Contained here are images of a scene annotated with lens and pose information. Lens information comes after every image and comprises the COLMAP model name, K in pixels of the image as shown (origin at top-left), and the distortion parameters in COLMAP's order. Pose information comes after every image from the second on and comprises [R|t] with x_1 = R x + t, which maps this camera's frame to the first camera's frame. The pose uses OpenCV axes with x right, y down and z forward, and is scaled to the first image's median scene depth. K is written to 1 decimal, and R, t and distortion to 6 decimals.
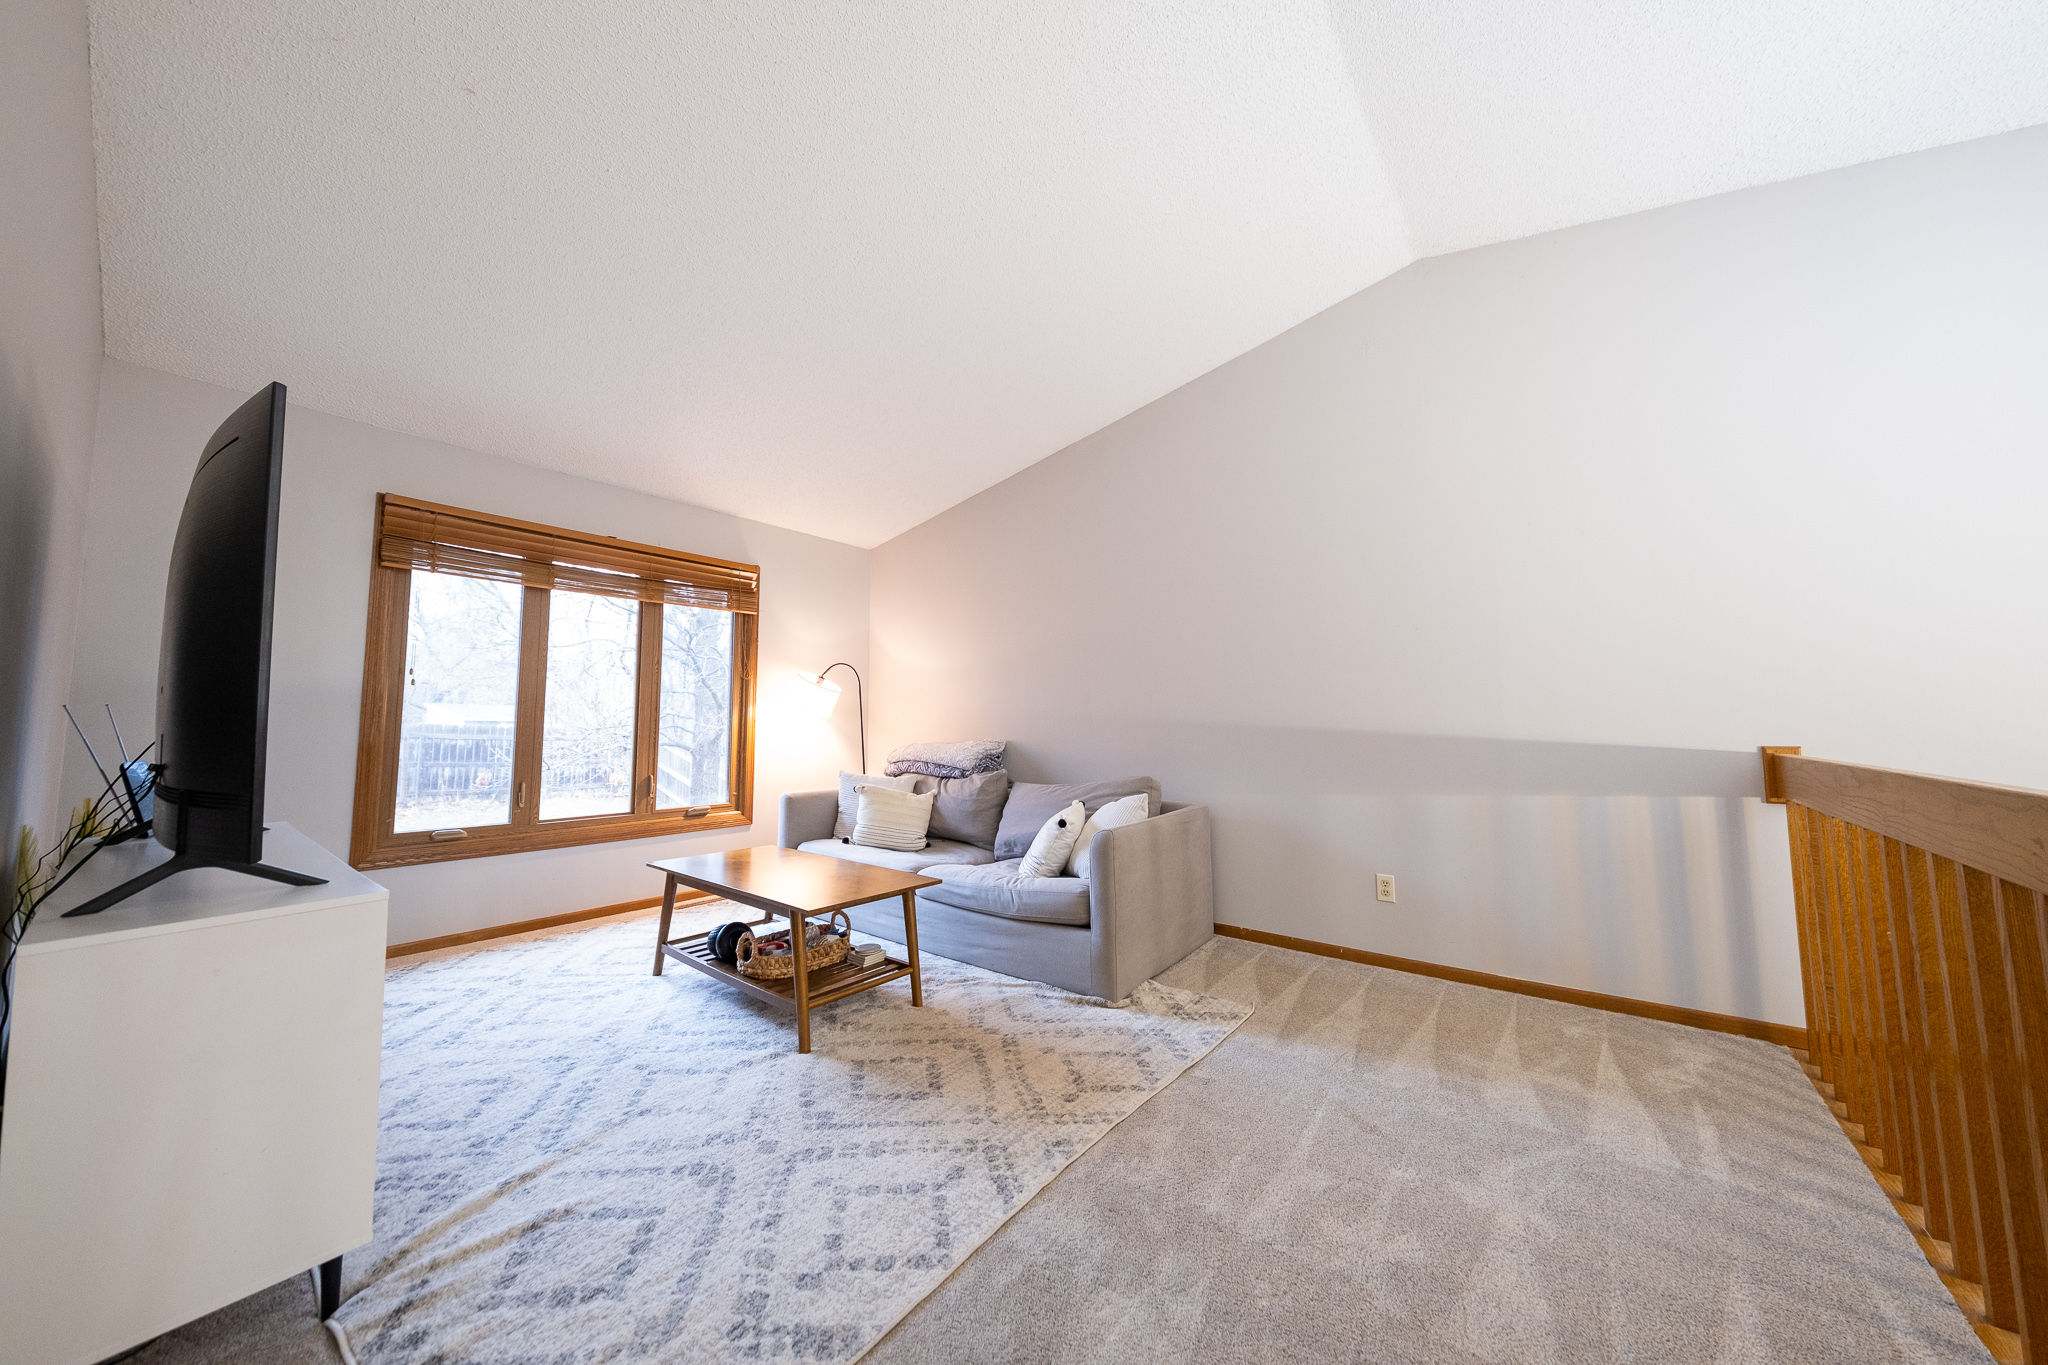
lens RADIAL K [[689.1, 0, 1017.5], [0, 689.1, 670.2], [0, 0, 1]] dist [0.000740, -0.000141]
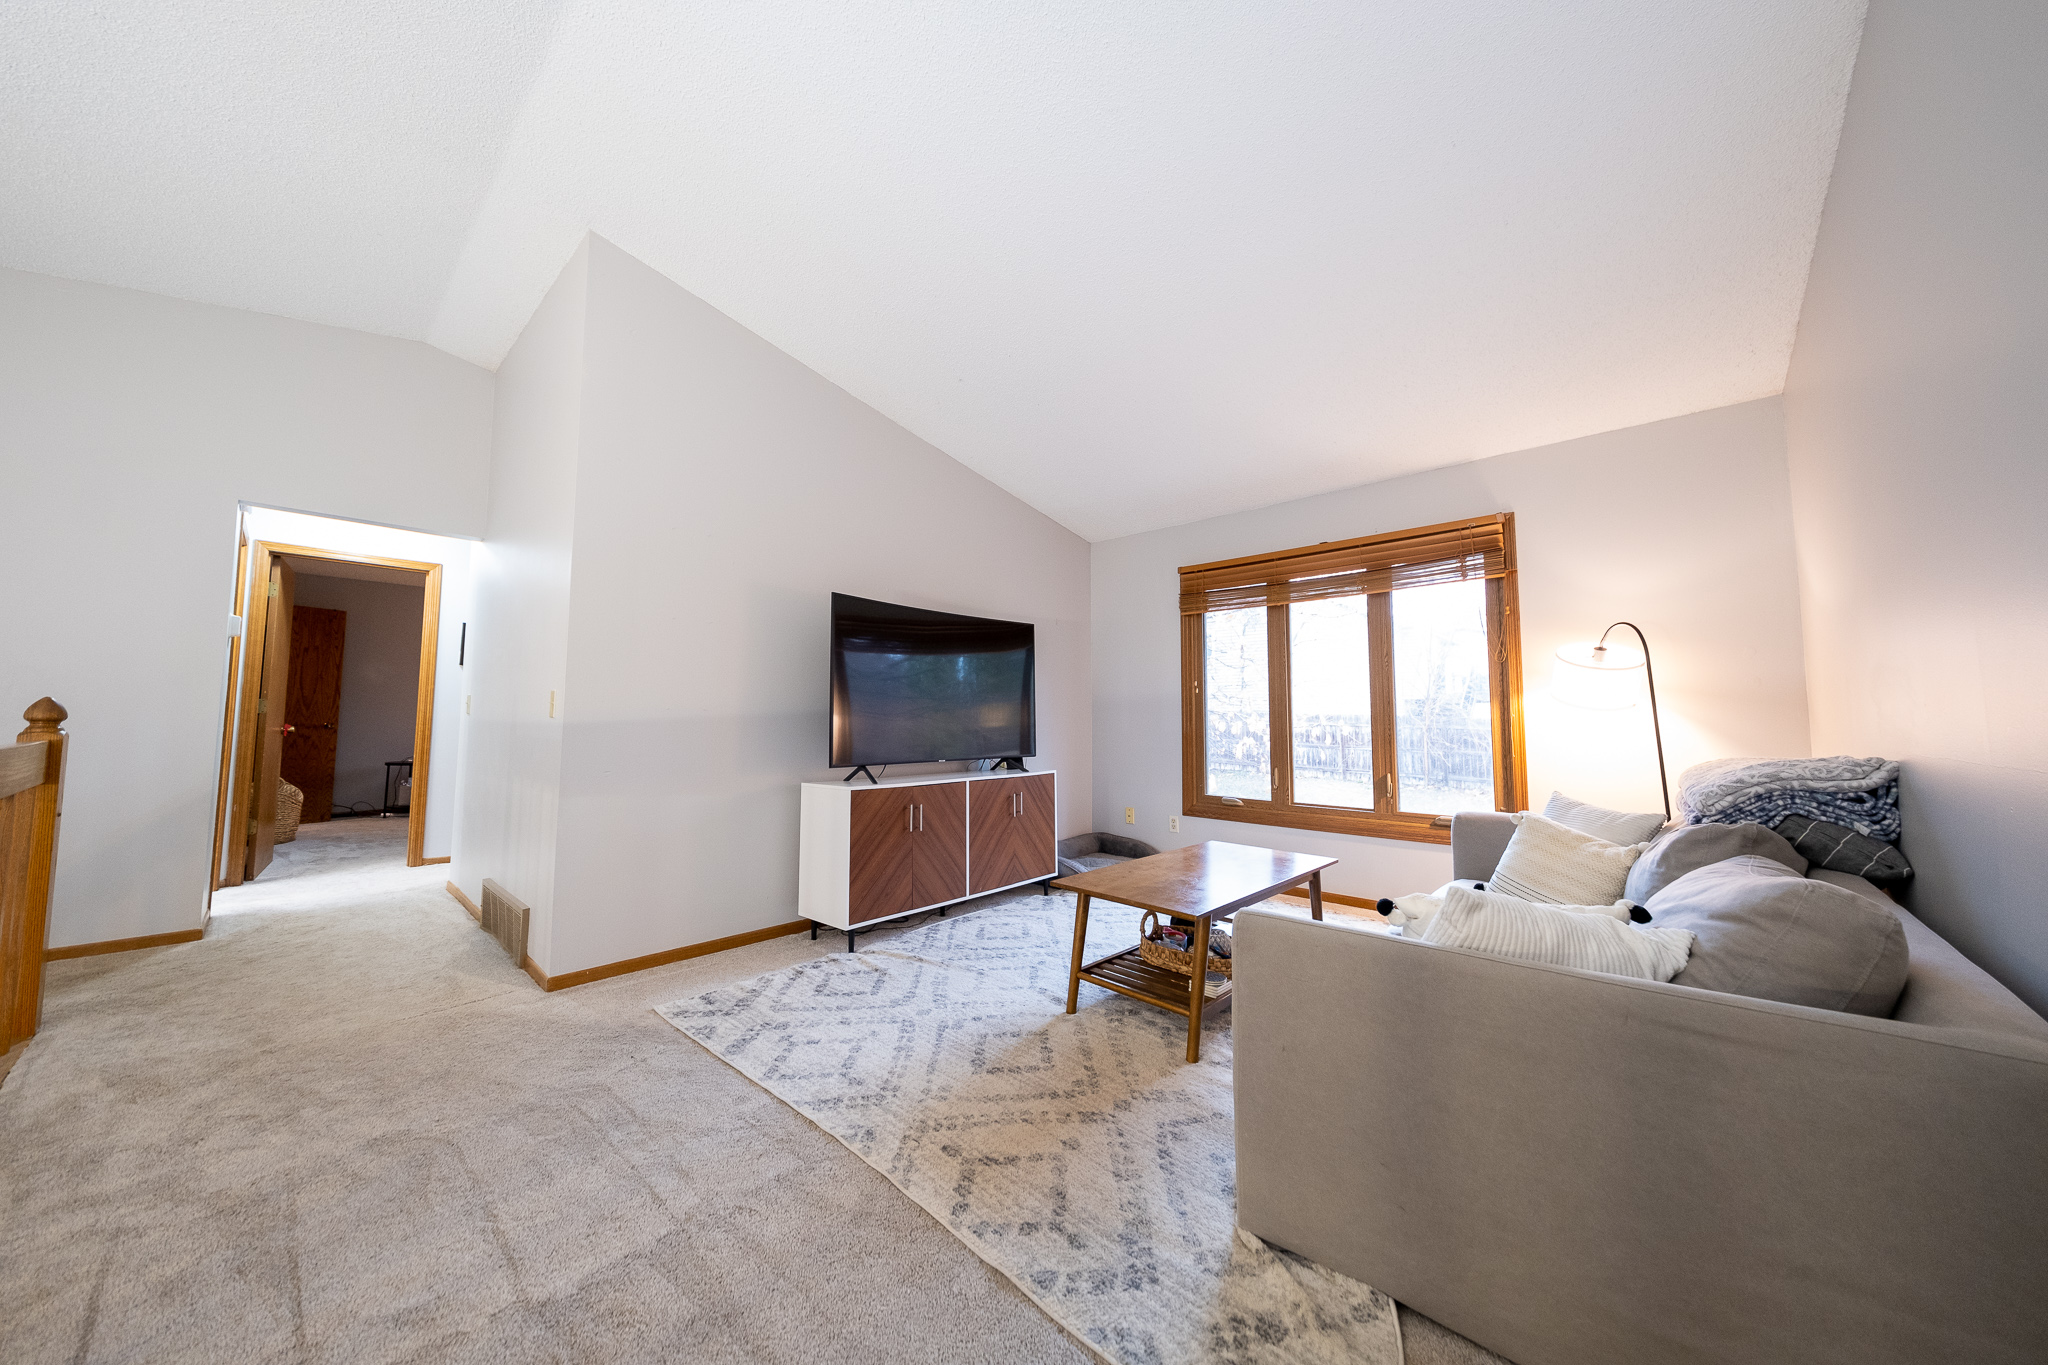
lens RADIAL K [[689.1, 0, 1017.5], [0, 689.1, 670.2], [0, 0, 1]] dist [0.000740, -0.000141]
pose [[-0.069313, -0.070144, -0.995126, 0.931997], [0.073244, 0.994475, -0.075200, 0.089862], [0.994902, -0.078099, -0.063793, 1.136196]]
